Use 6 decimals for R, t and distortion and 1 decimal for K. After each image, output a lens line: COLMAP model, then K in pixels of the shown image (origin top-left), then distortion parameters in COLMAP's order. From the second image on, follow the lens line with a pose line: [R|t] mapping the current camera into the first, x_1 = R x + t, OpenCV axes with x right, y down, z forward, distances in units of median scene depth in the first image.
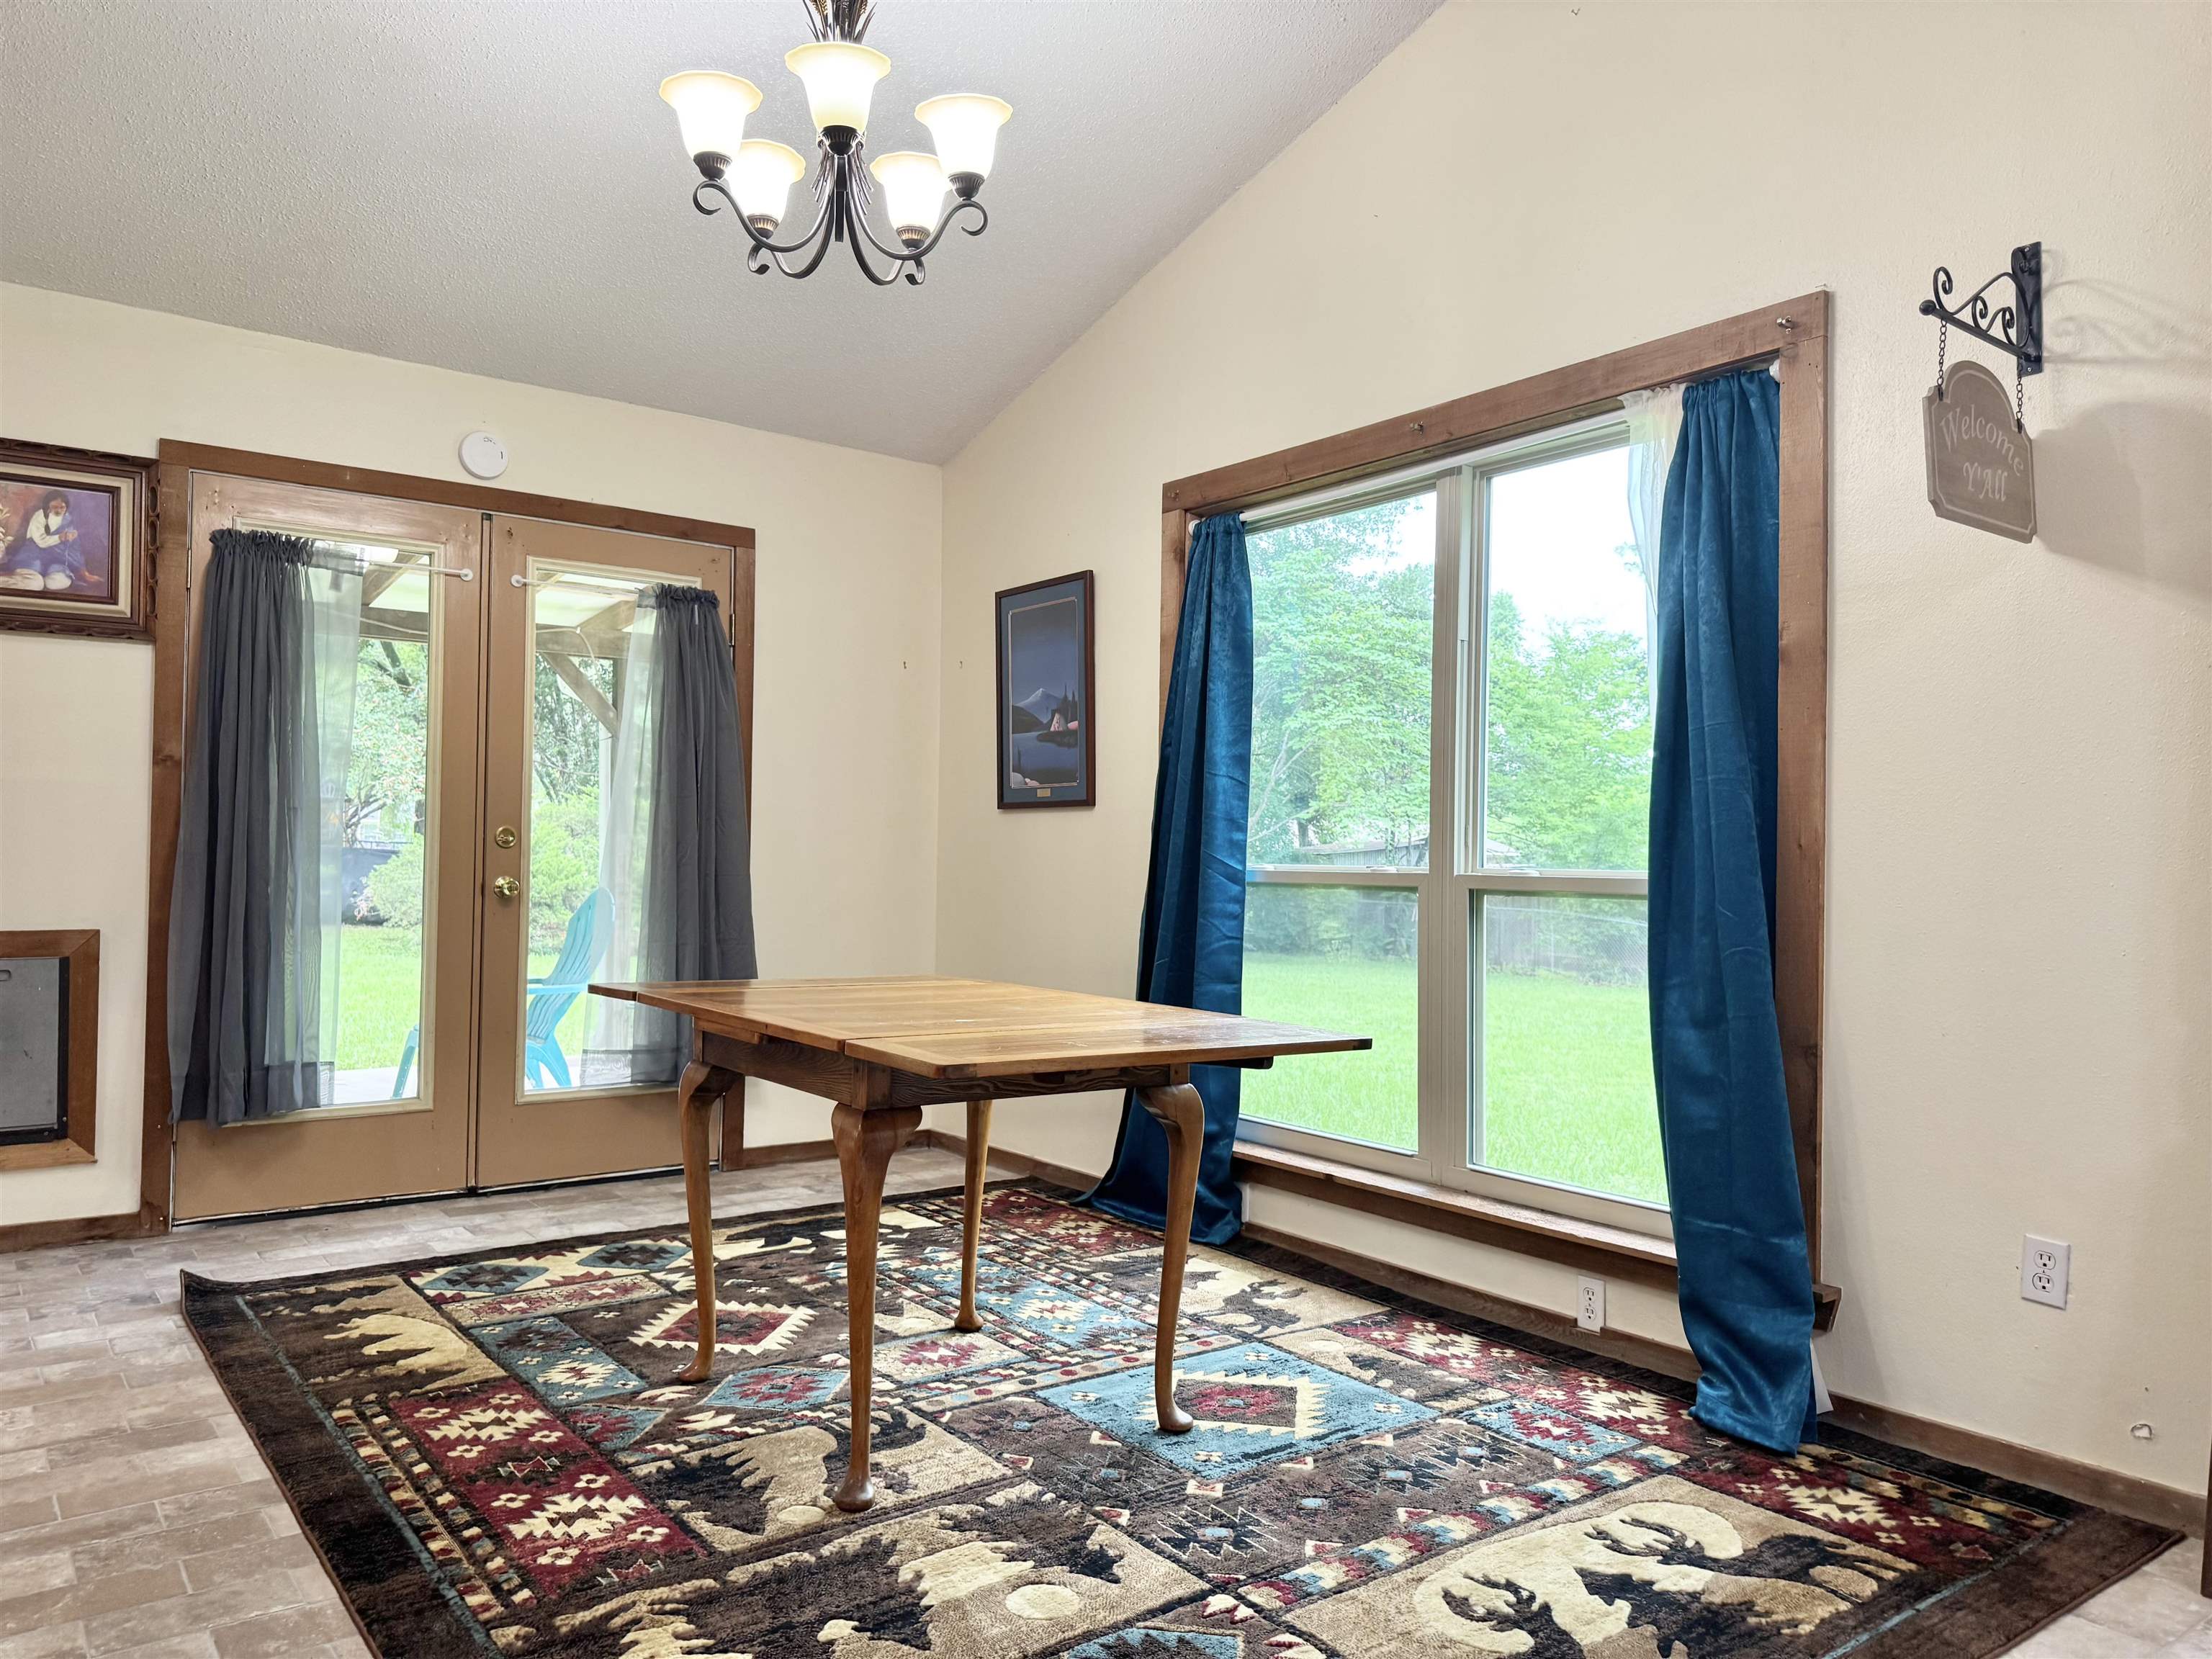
lens RADIAL K [[1560.8, 0, 1117.8], [0, 1560.8, 848.7], [0, 0, 1]] dist [0.059116, -0.078395]
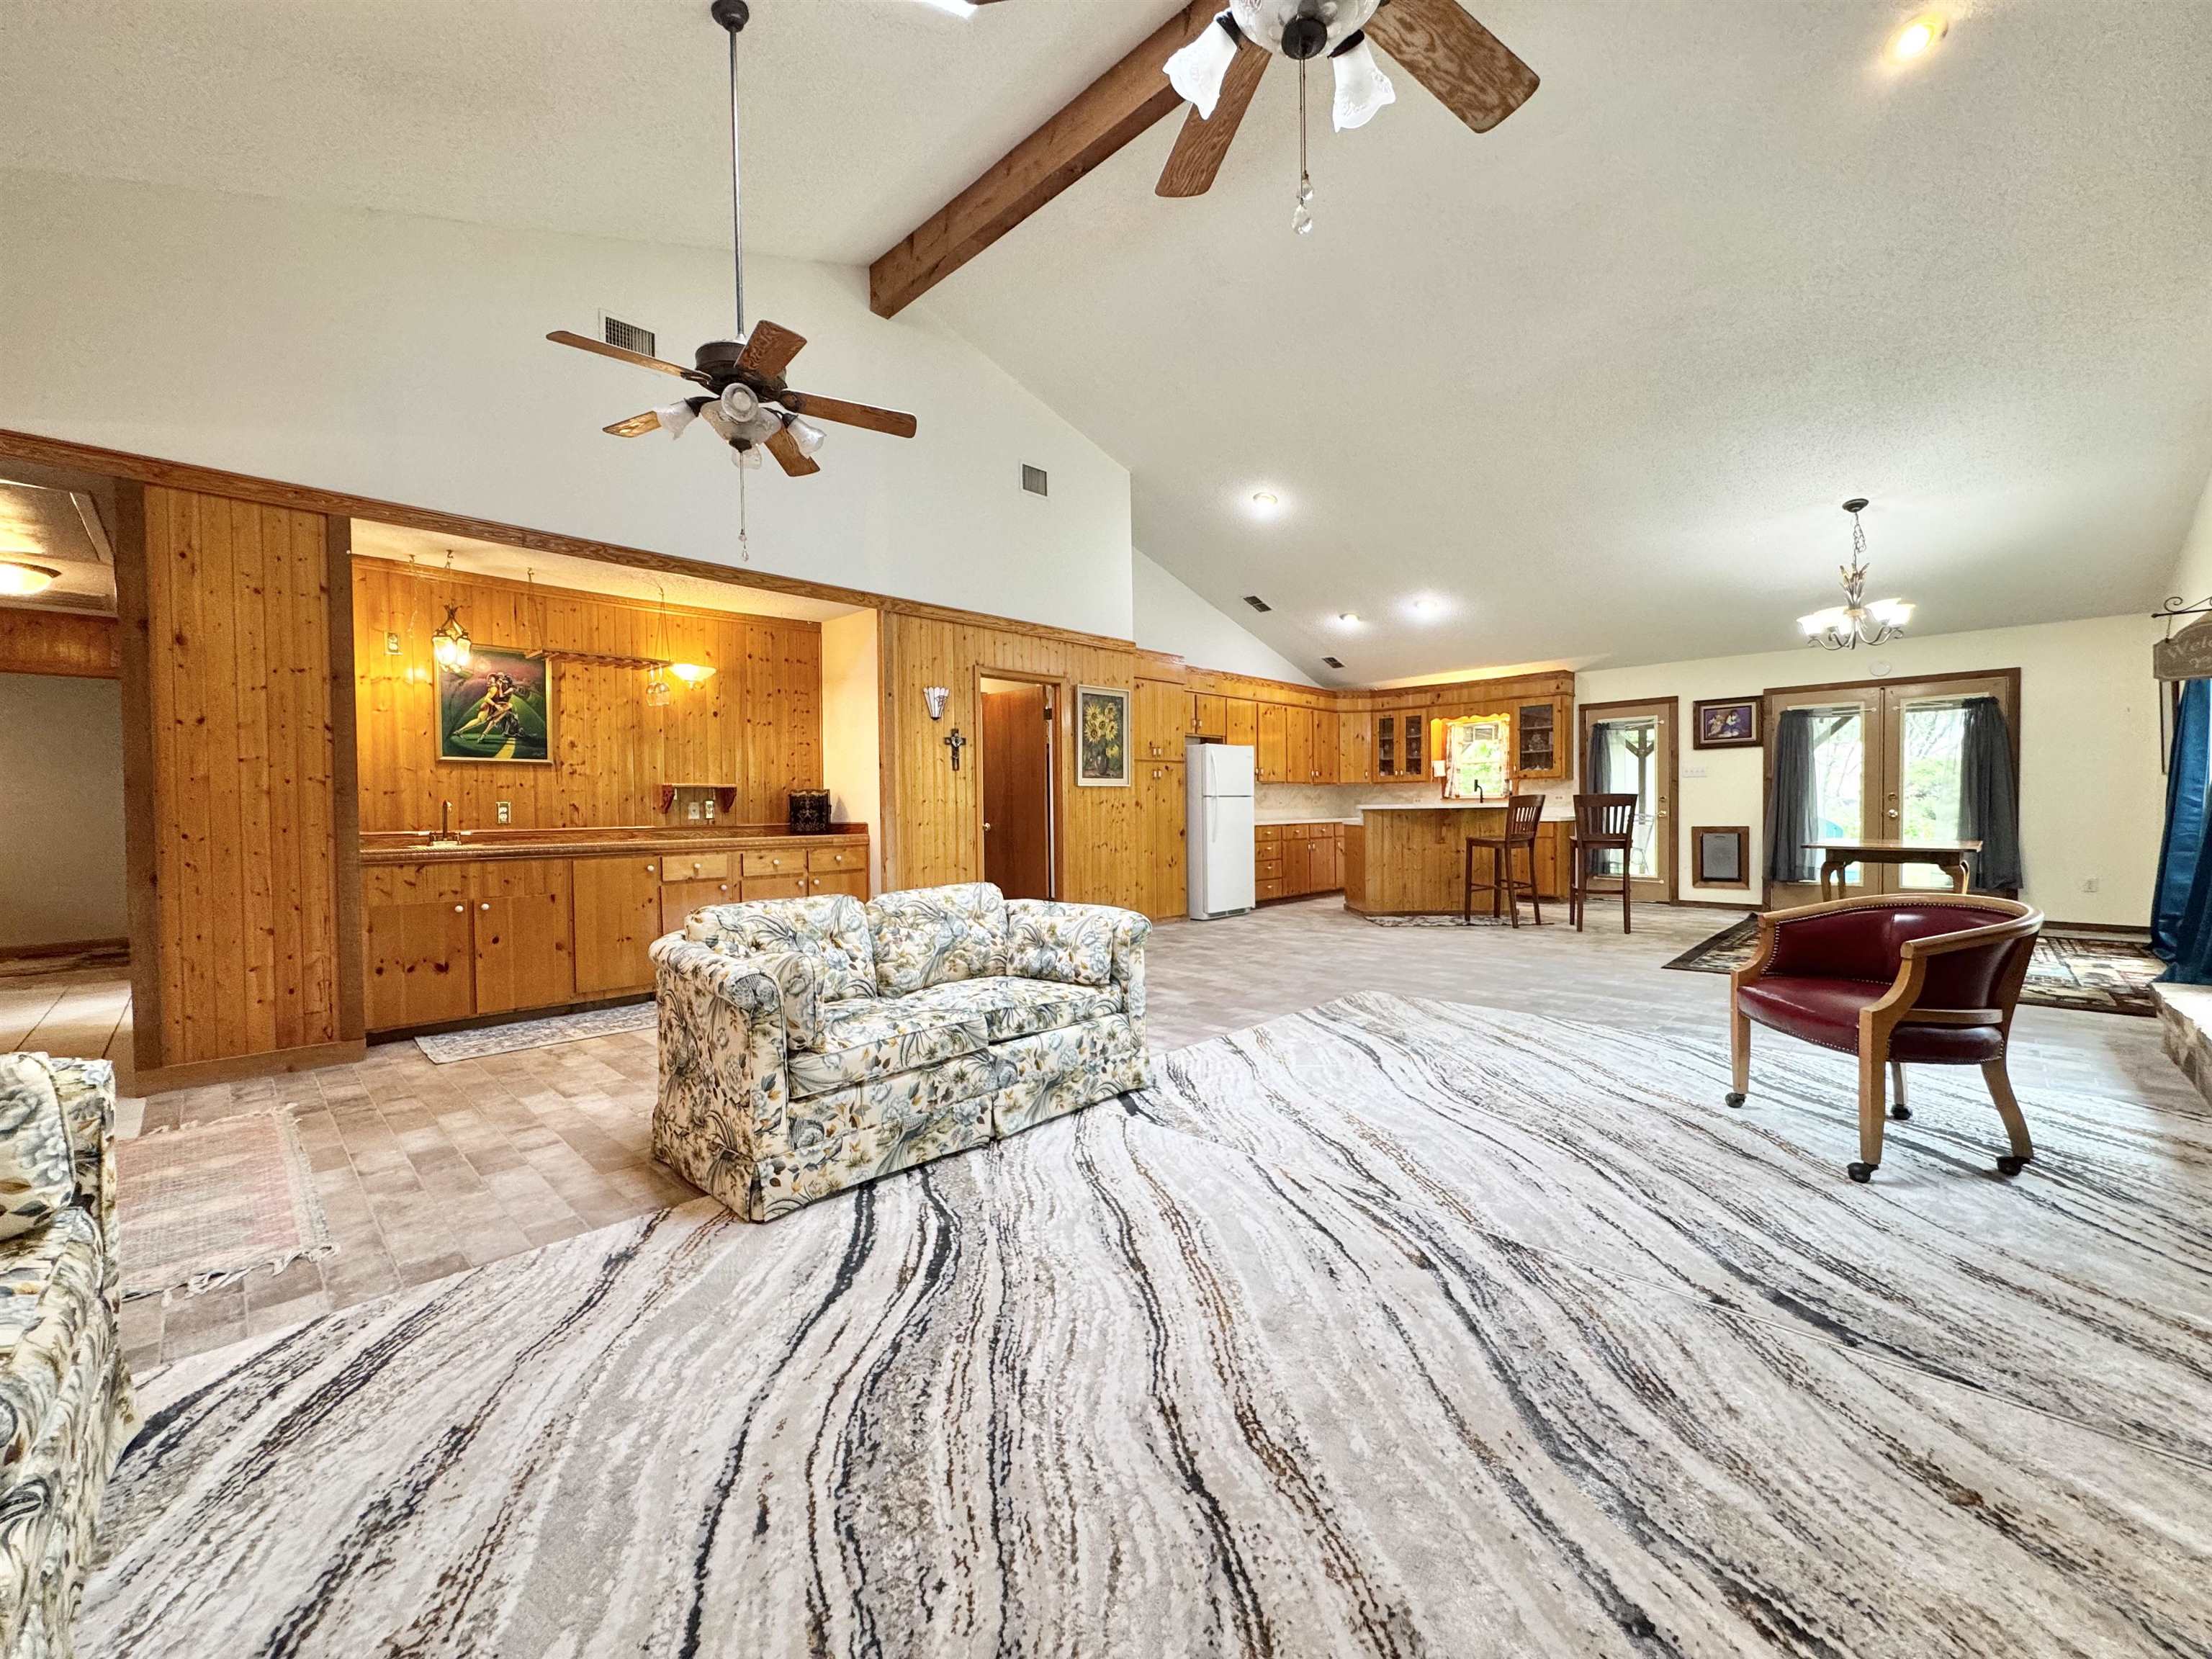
lens RADIAL K [[880.2, 0, 1087.3], [0, 880.2, 811.0], [0, 0, 1]] dist [-0.001992, 0.000293]
pose [[0.132777, -0.017218, -0.990996, 1.392679], [0.019297, 0.999704, -0.014784, 0.018549], [0.990958, -0.017160, 0.133070, -0.944163]]
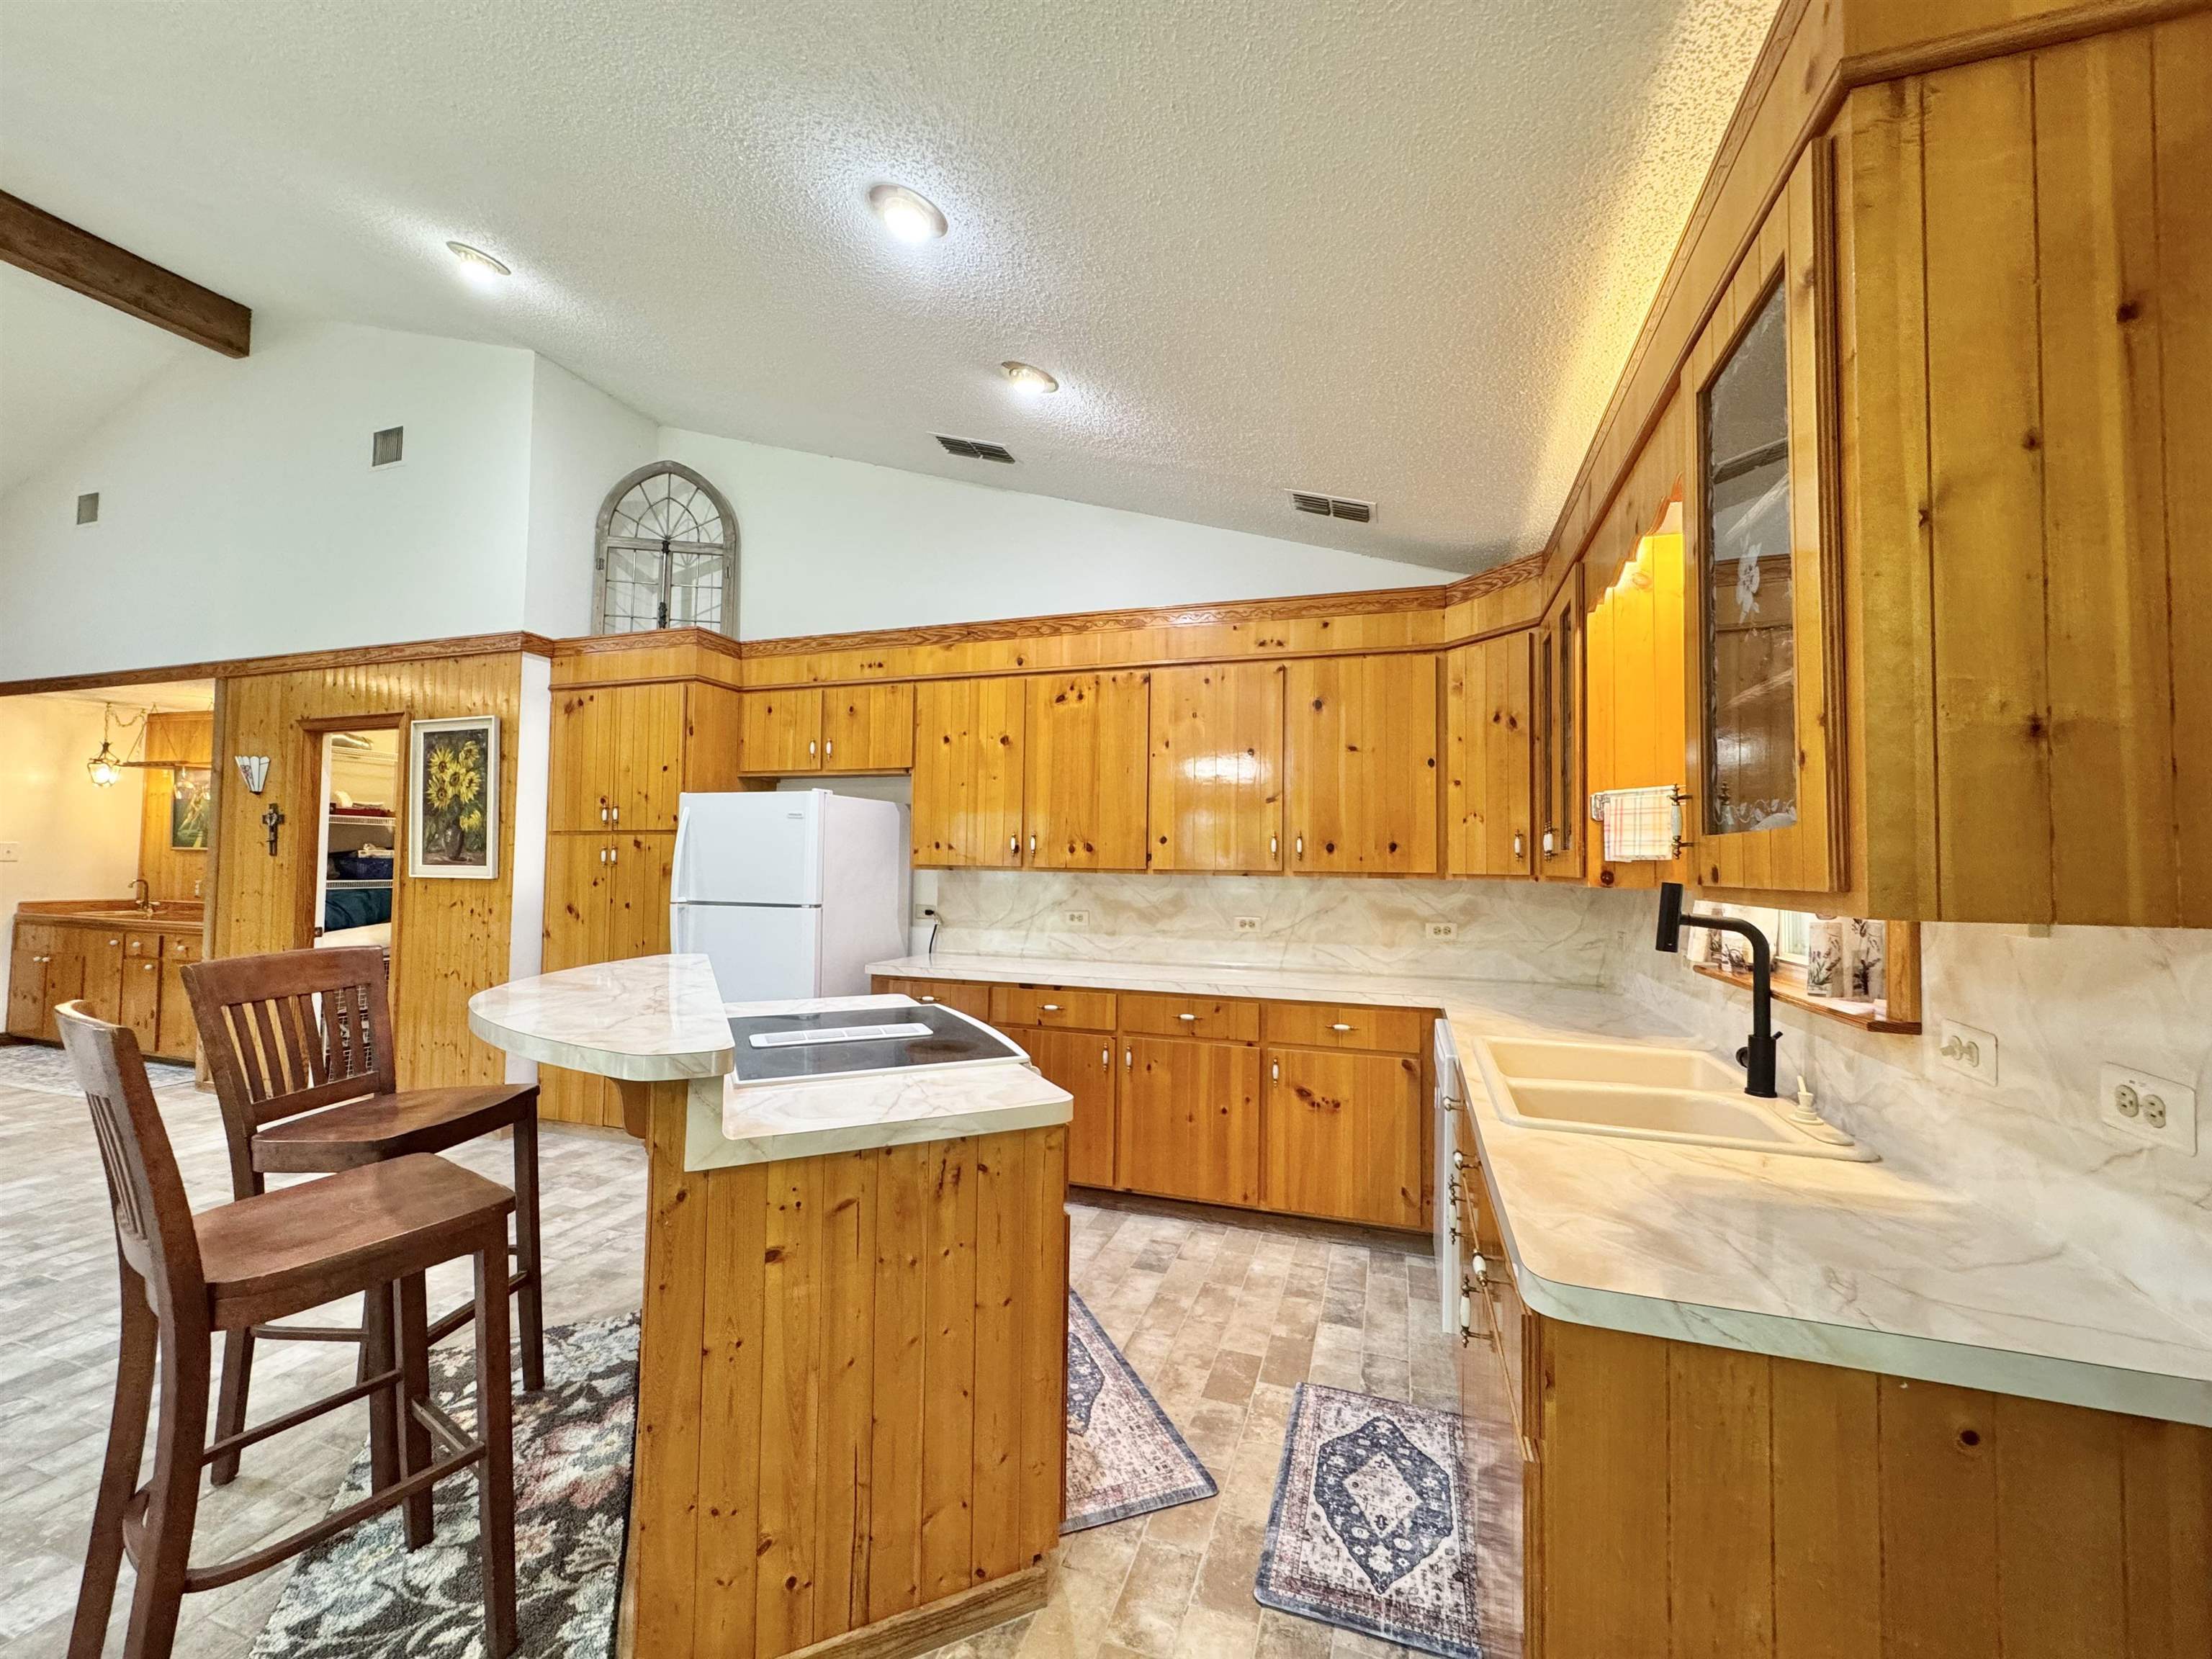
lens RADIAL K [[880.2, 0, 1104.1], [0, 880.2, 828.6], [0, 0, 1]] dist [-0.001992, 0.000293]
pose [[-0.831933, -0.050567, -0.552568, -0.746645], [-0.025931, 0.998294, -0.052316, -0.099475], [0.554270, -0.029194, -0.831825, 0.979578]]
